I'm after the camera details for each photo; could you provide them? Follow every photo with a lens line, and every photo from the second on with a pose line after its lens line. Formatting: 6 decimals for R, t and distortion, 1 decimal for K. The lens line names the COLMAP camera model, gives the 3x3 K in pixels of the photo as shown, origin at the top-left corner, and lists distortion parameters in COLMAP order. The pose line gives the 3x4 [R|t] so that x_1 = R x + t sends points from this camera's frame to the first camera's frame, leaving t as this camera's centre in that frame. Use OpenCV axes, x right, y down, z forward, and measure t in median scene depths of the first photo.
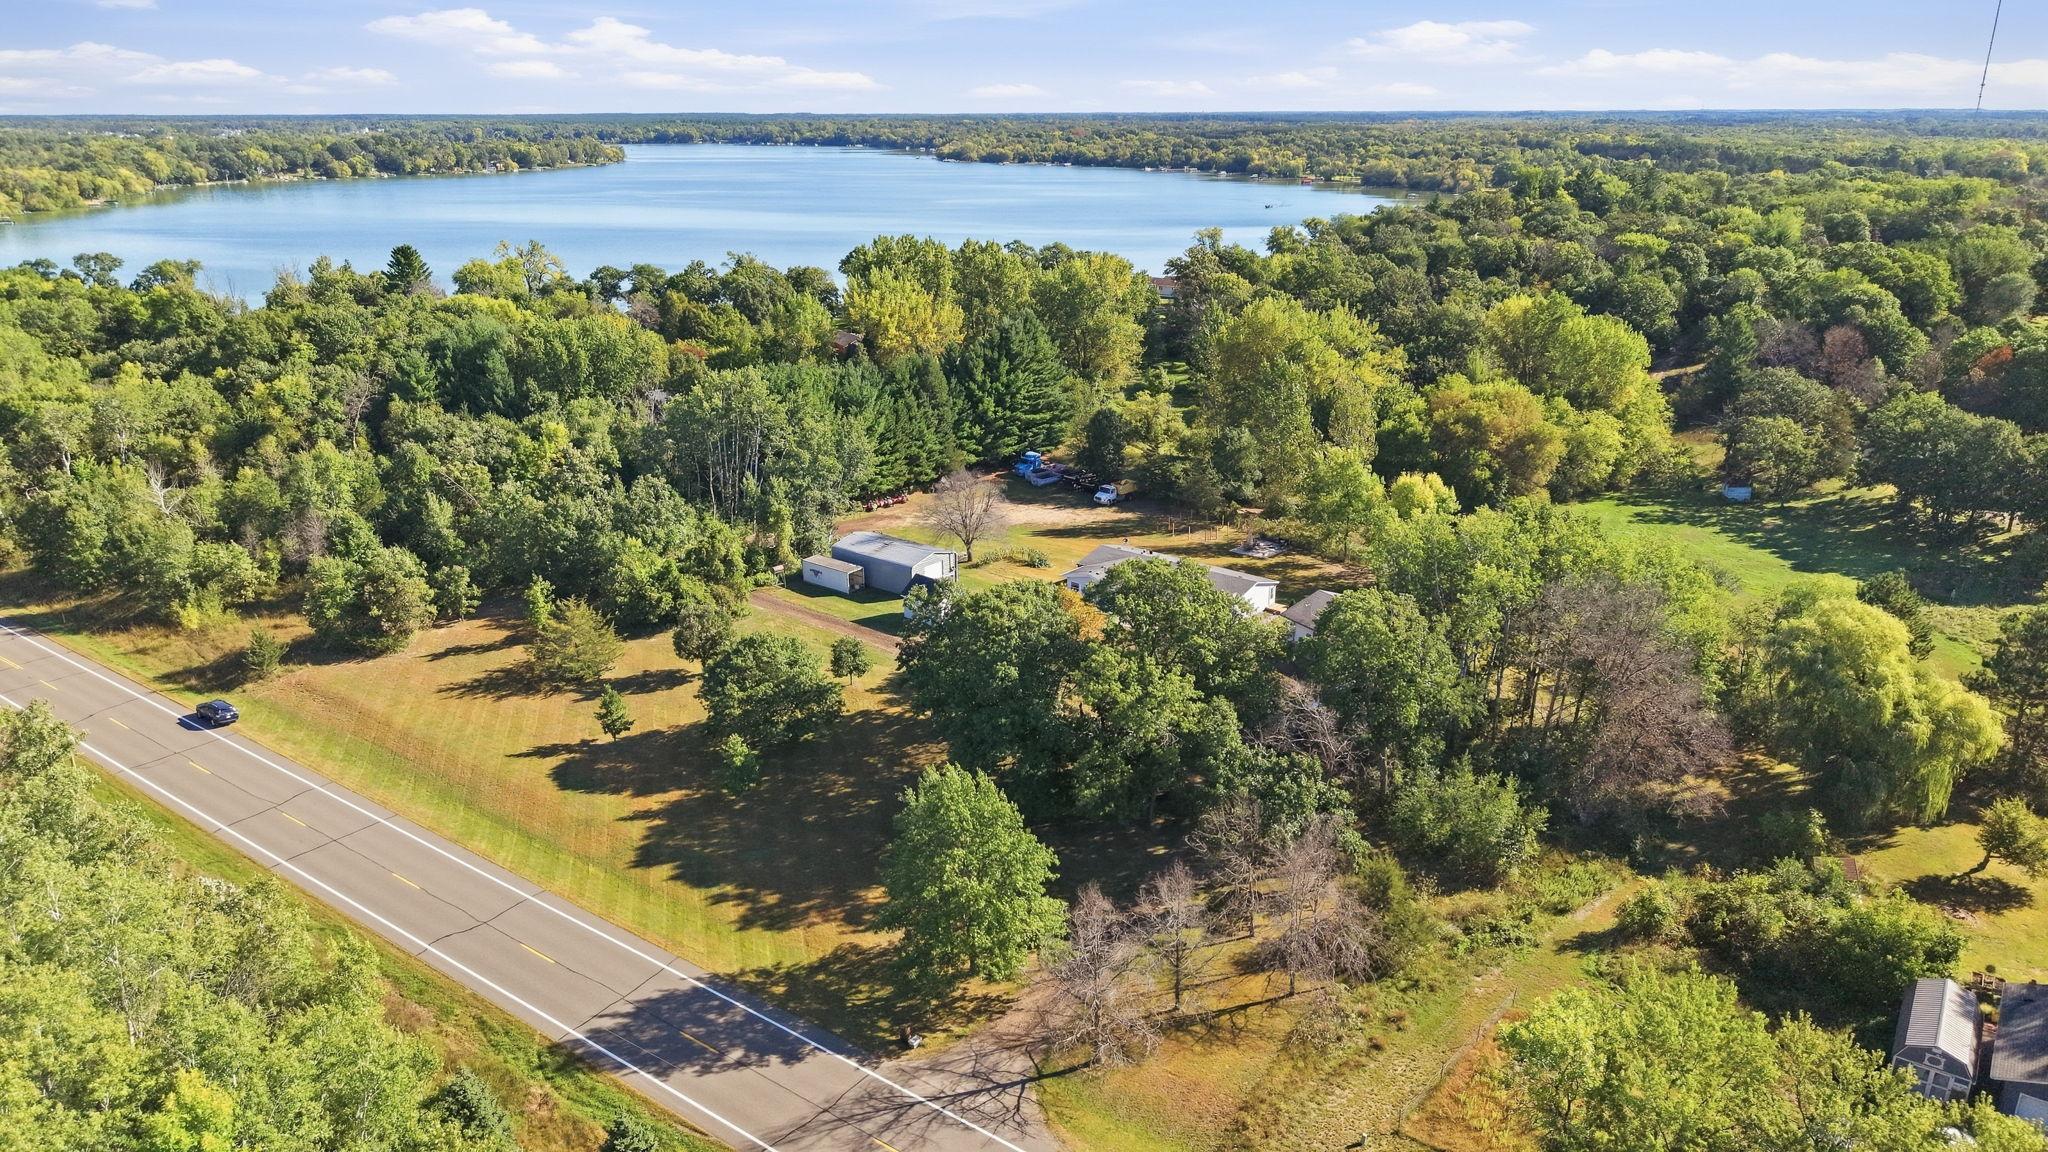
lens RADIAL K [[1370.6, 0, 1031.8], [0, 1370.6, 598.3], [0, 0, 1]] dist [0.029040, -0.030906]
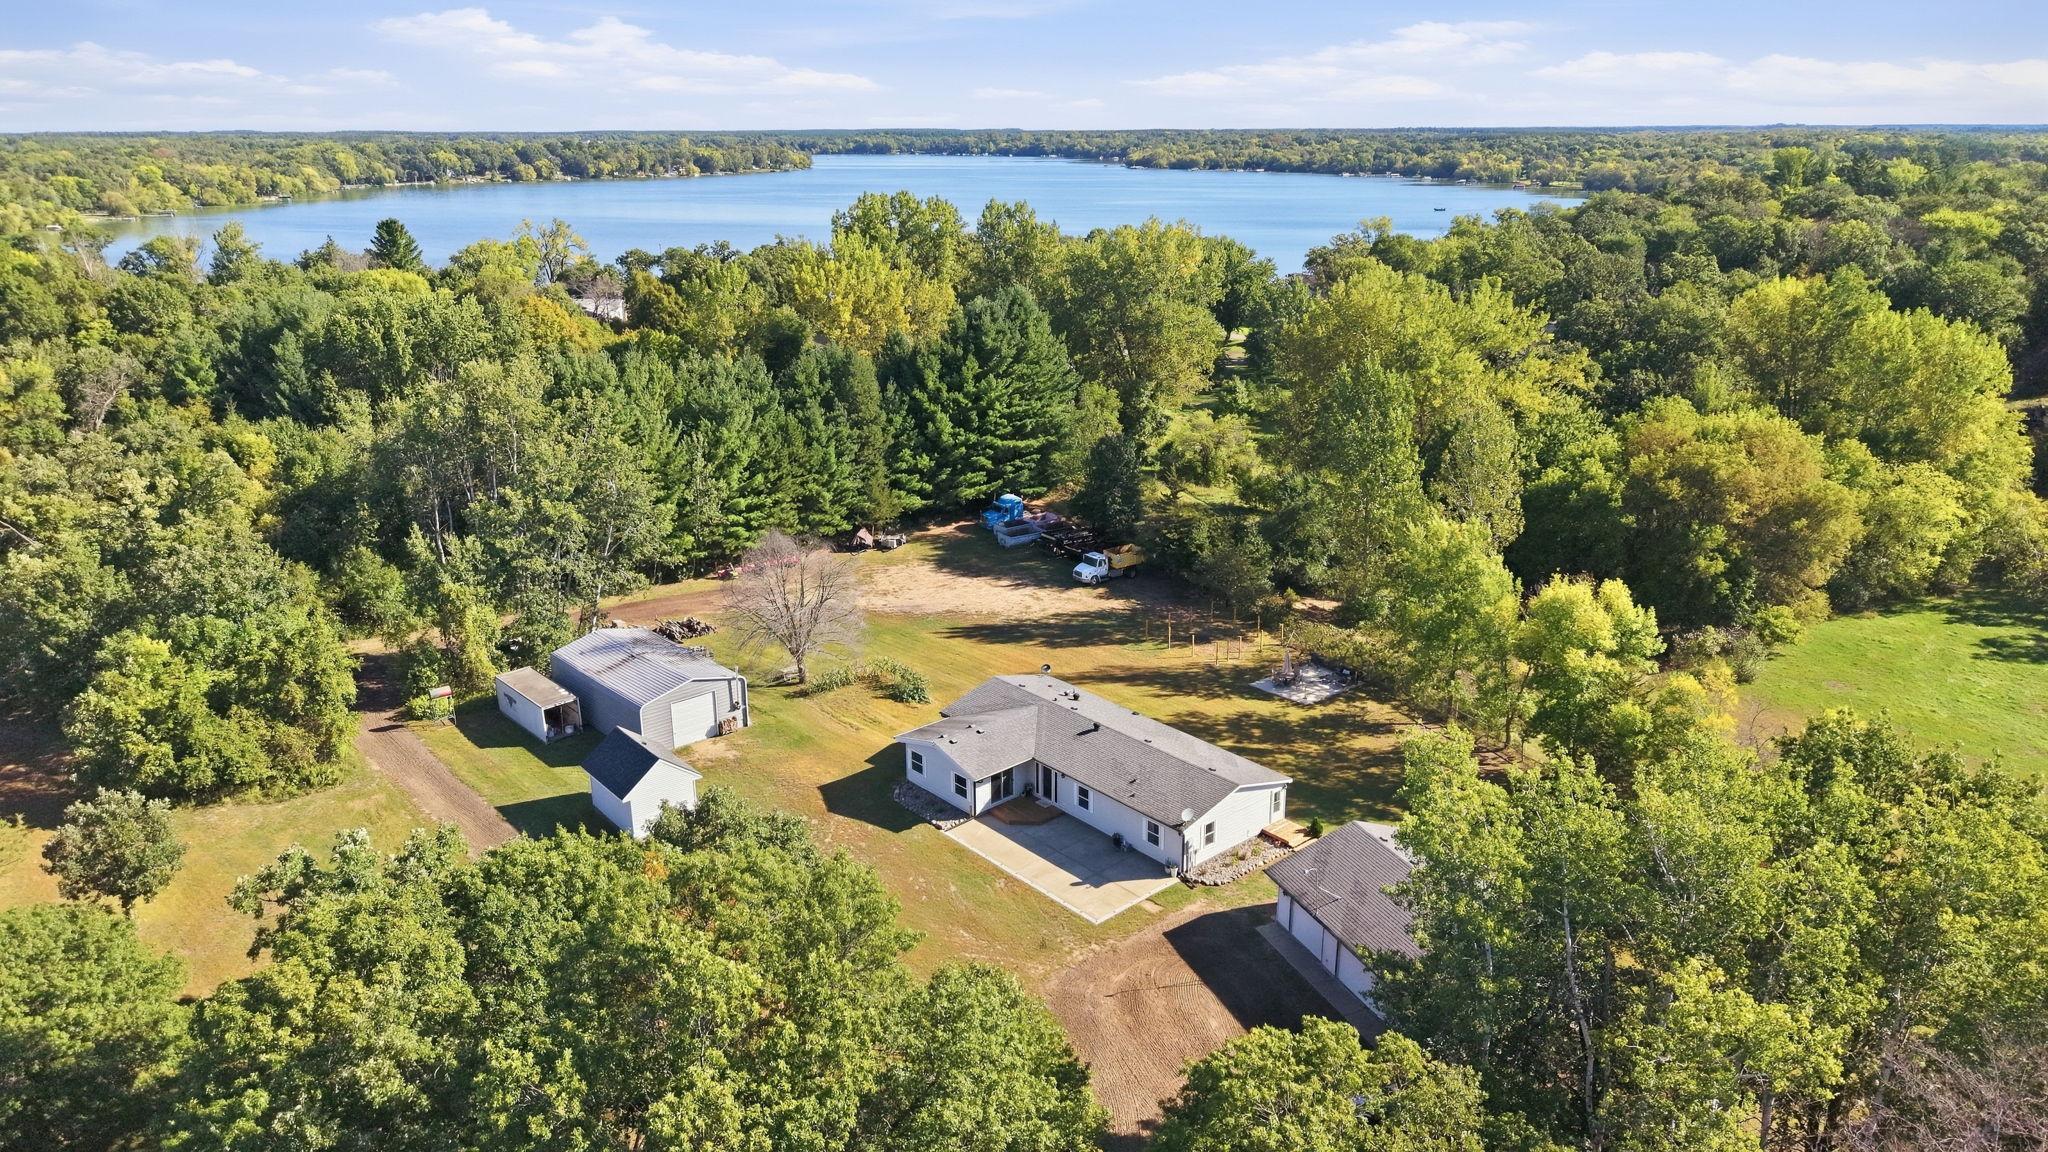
lens RADIAL K [[1377.8, 0, 1032.1], [0, 1377.8, 584.4], [0, 0, 1]] dist [0.005109, 0.000601]
pose [[0.989133, 0.044809, -0.140031, 0.109399], [-0.047829, 0.998688, -0.018279, -0.051530], [0.139029, 0.024778, 0.989978, 0.333979]]
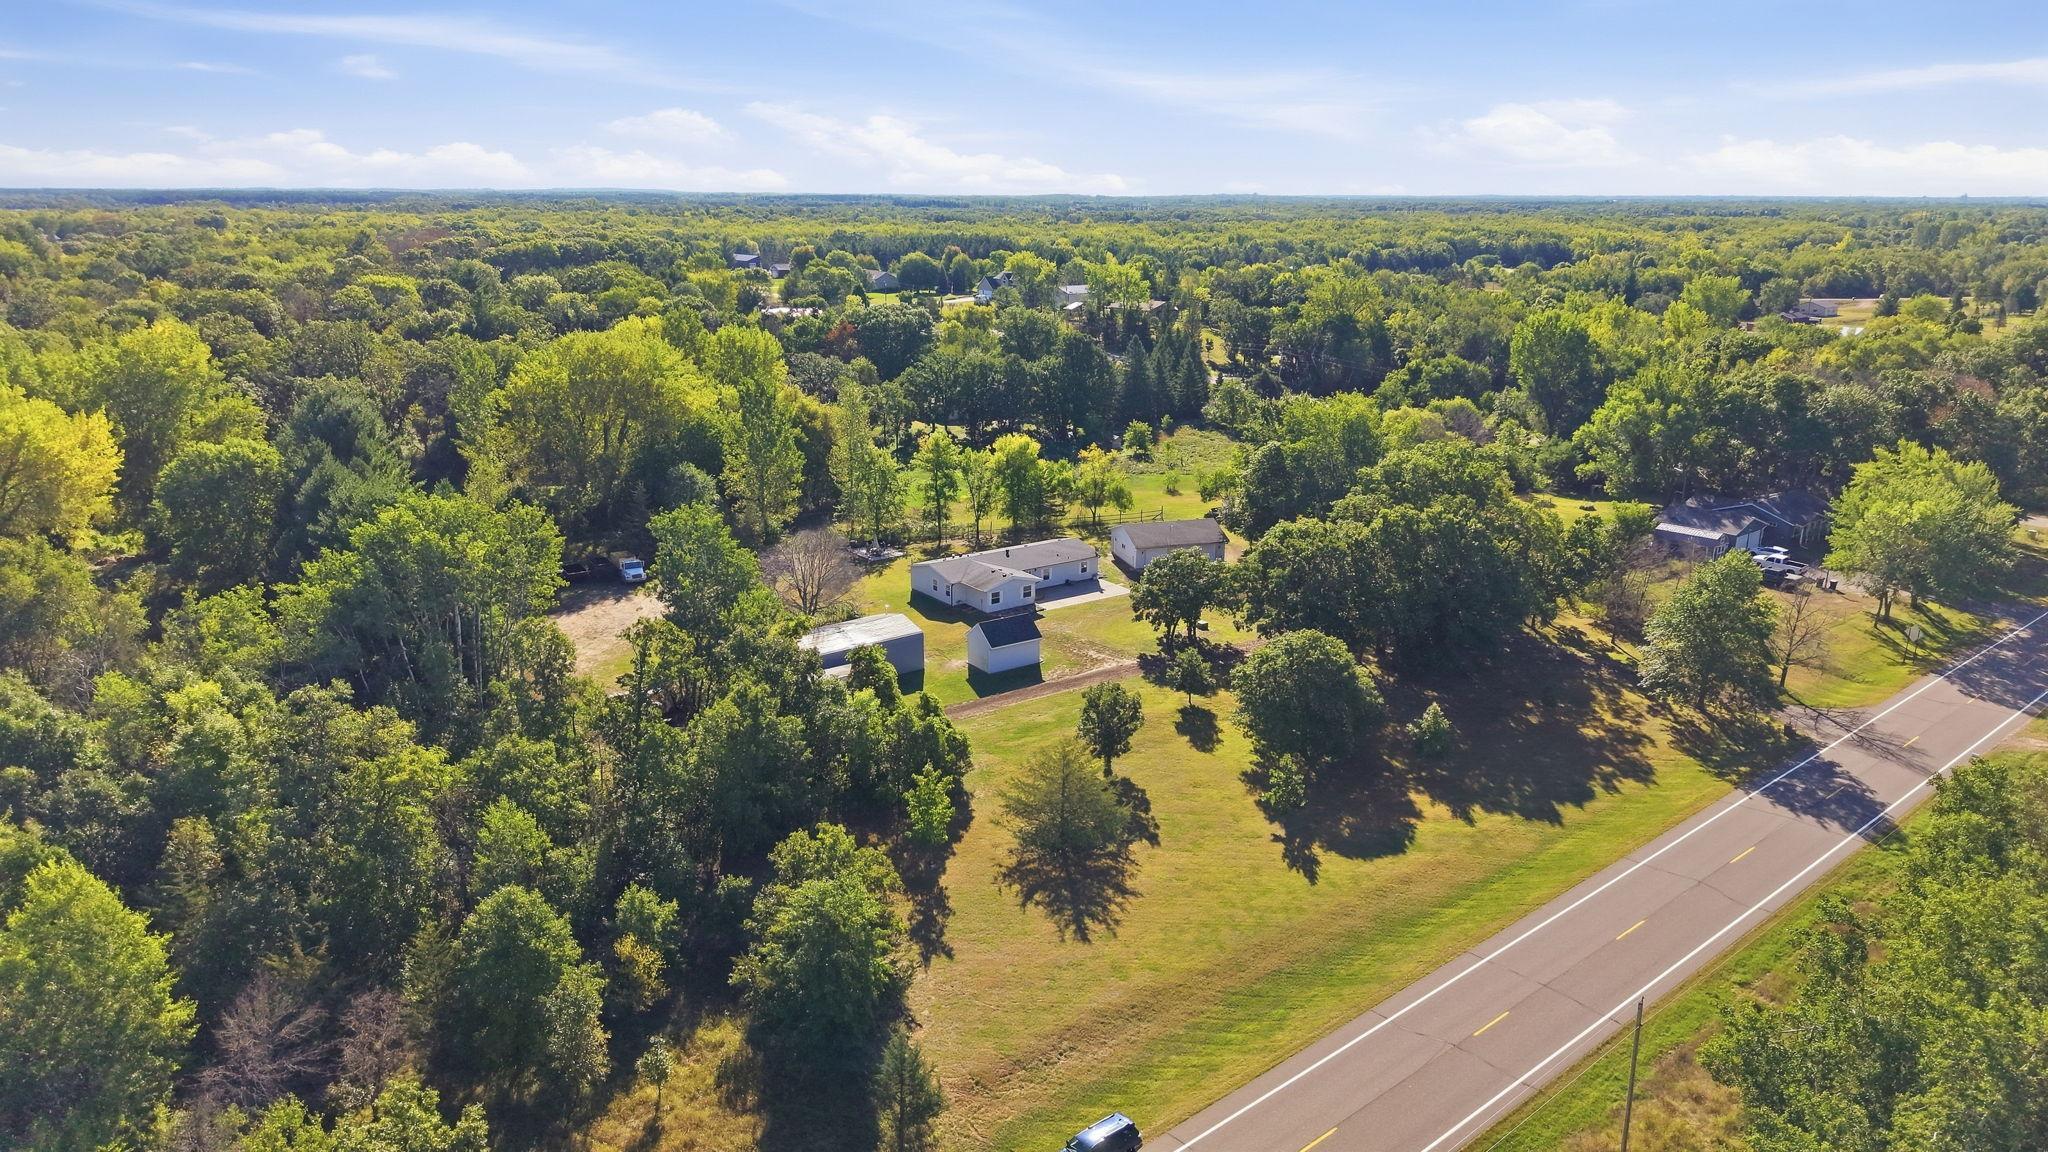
lens RADIAL K [[1377.8, 0, 1032.1], [0, 1377.8, 584.4], [0, 0, 1]] dist [0.005109, 0.000601]
pose [[0.237638, -0.264352, 0.934691, -0.624597], [0.320895, 0.929595, 0.181326, -0.132359], [-0.916818, 0.256848, 0.305736, 0.492821]]
